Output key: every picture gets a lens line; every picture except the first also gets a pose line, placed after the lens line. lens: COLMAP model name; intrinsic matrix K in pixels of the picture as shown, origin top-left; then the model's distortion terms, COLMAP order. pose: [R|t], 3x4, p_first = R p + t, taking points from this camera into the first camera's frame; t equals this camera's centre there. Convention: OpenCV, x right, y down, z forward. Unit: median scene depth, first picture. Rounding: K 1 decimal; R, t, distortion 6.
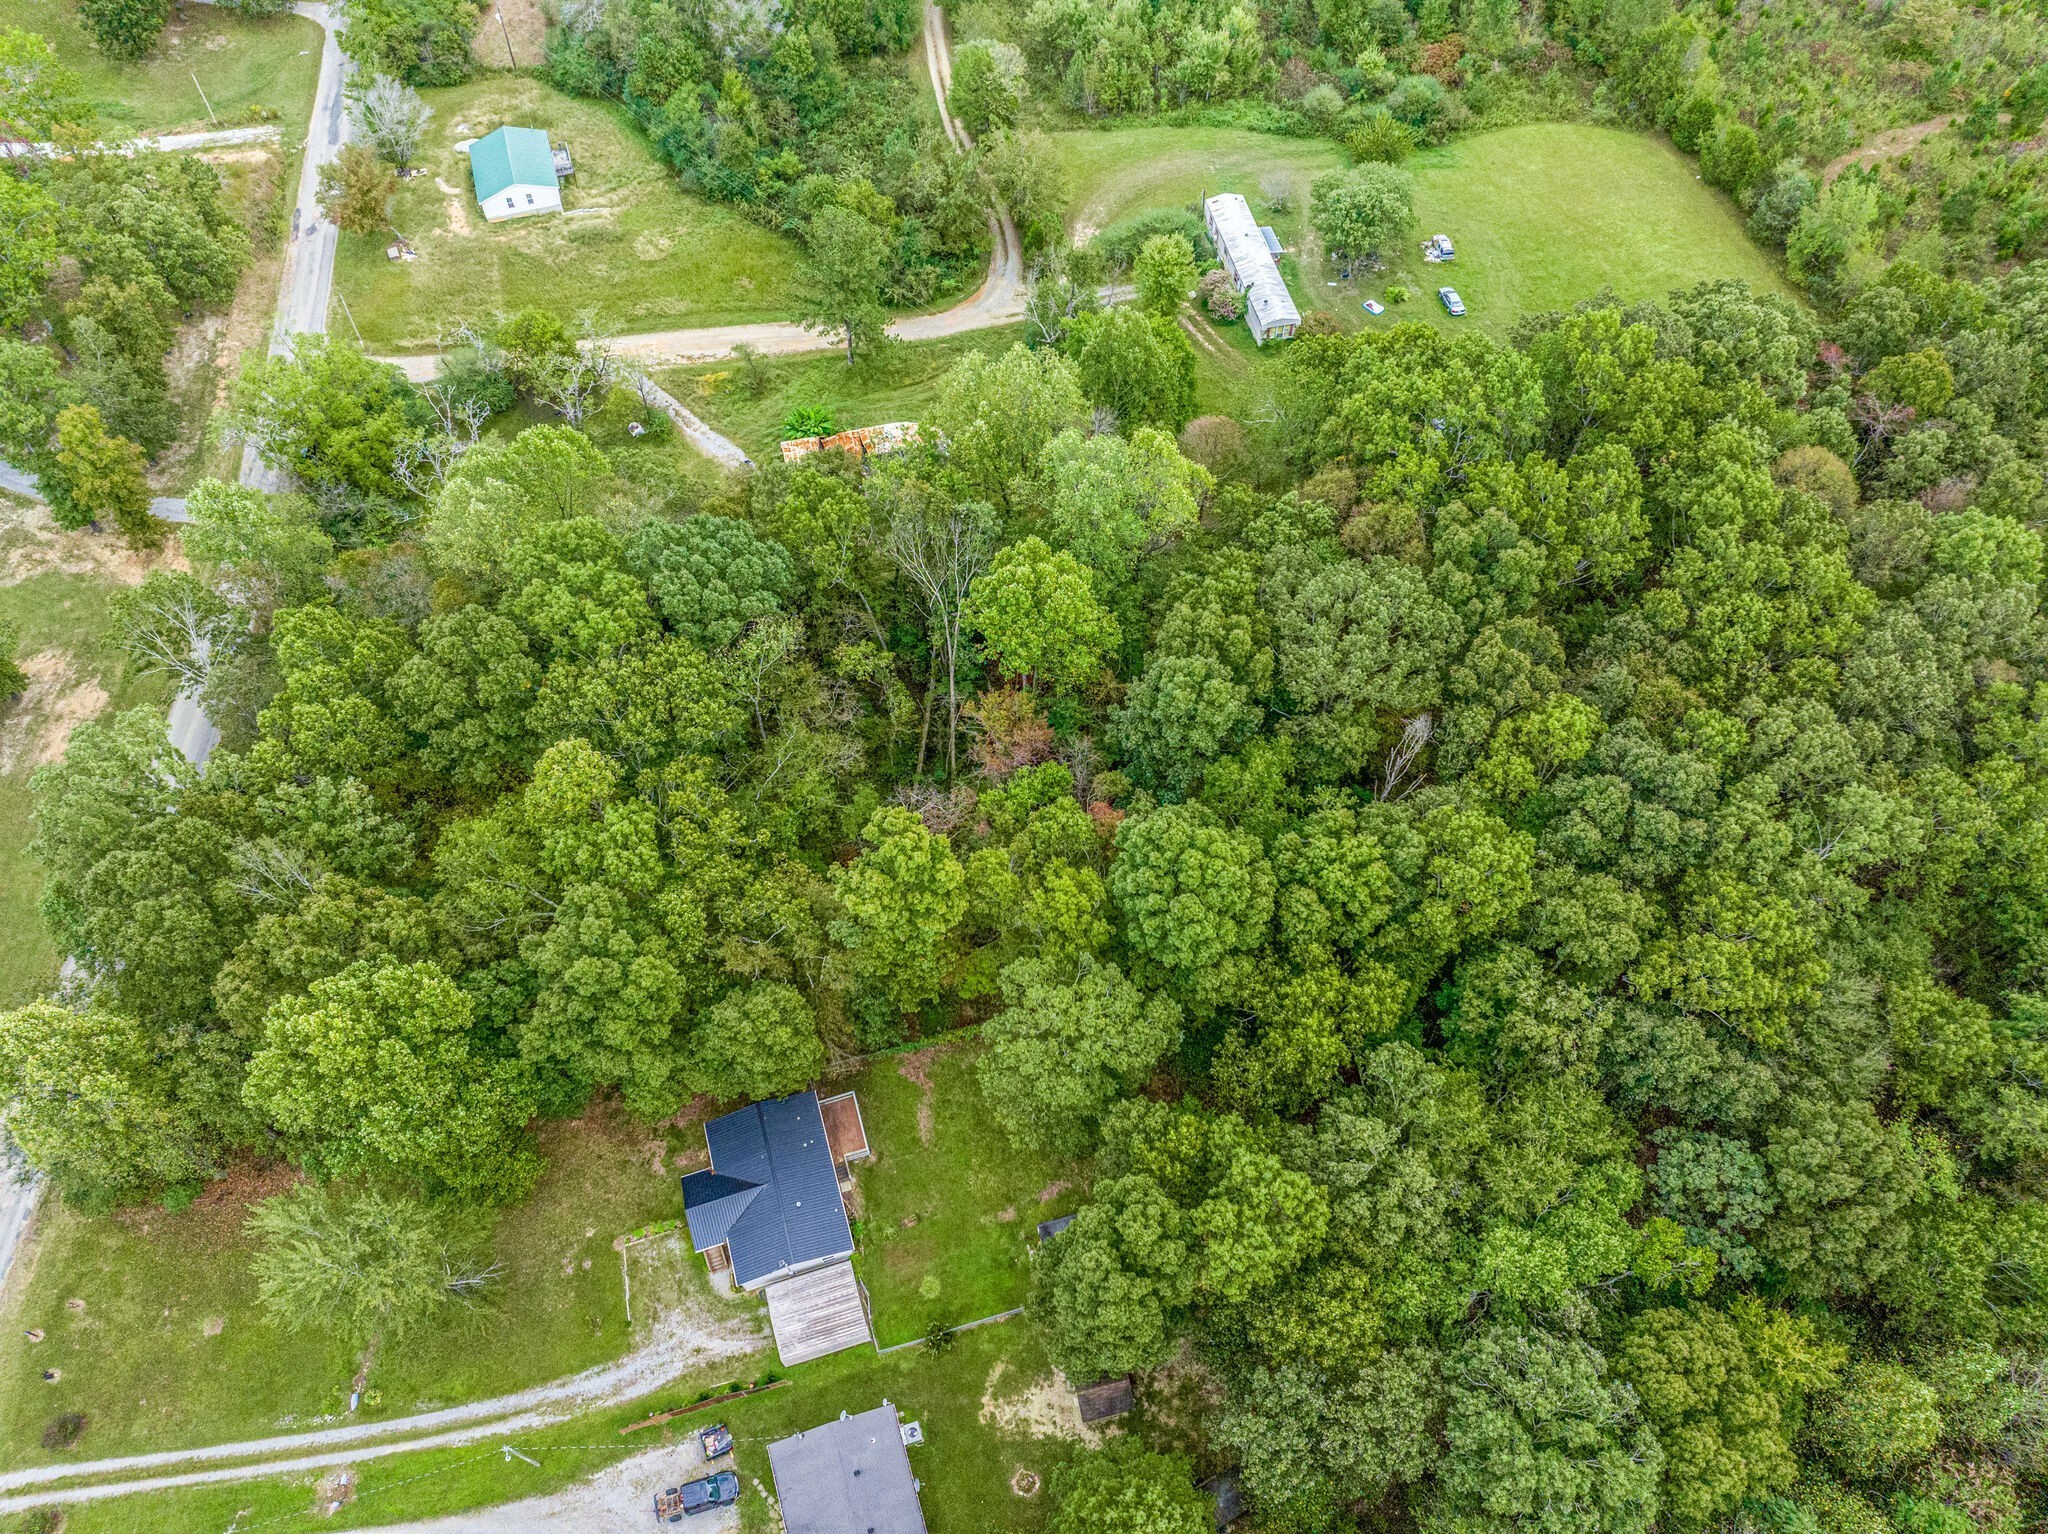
lens RADIAL K [[1477.0, 0, 996.8], [0, 1477.0, 789.3], [0, 0, 1]] dist [-0.055530, 0.051537]
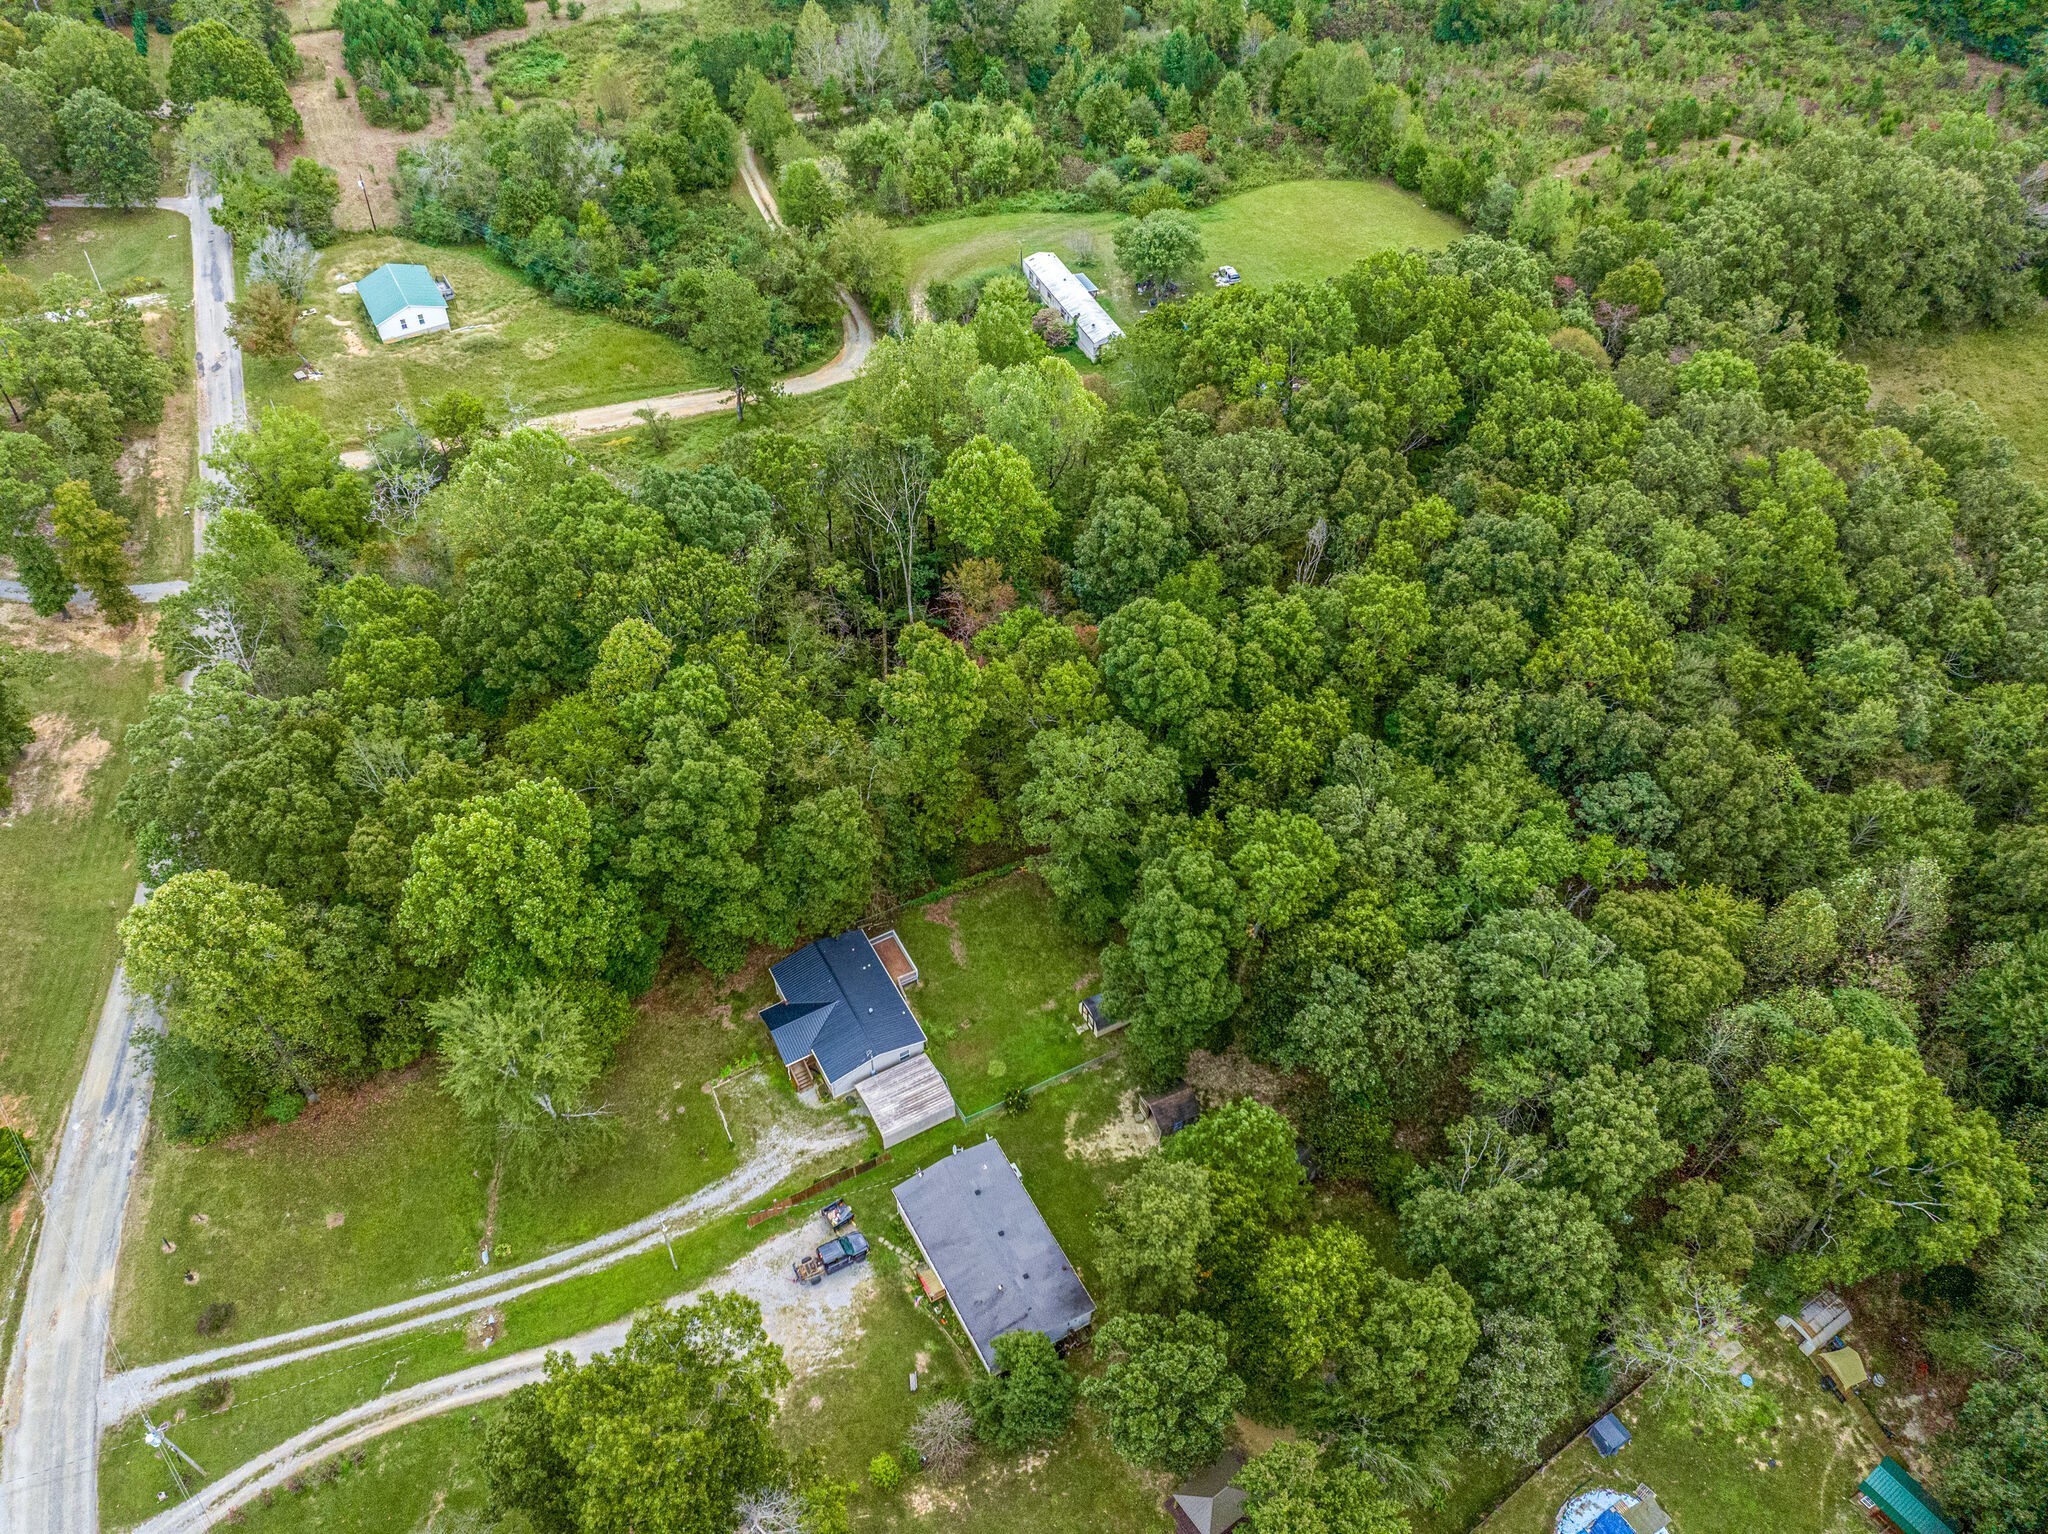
lens RADIAL K [[1567.0, 0, 950.0], [0, 1567.0, 769.8], [0, 0, 1]] dist [-0.014558, -0.010157]
pose [[0.983534, -0.136585, 0.118342, -0.174060], [0.155584, 0.973093, -0.169953, 0.287245], [-0.091945, 0.185567, 0.978321, -0.190211]]
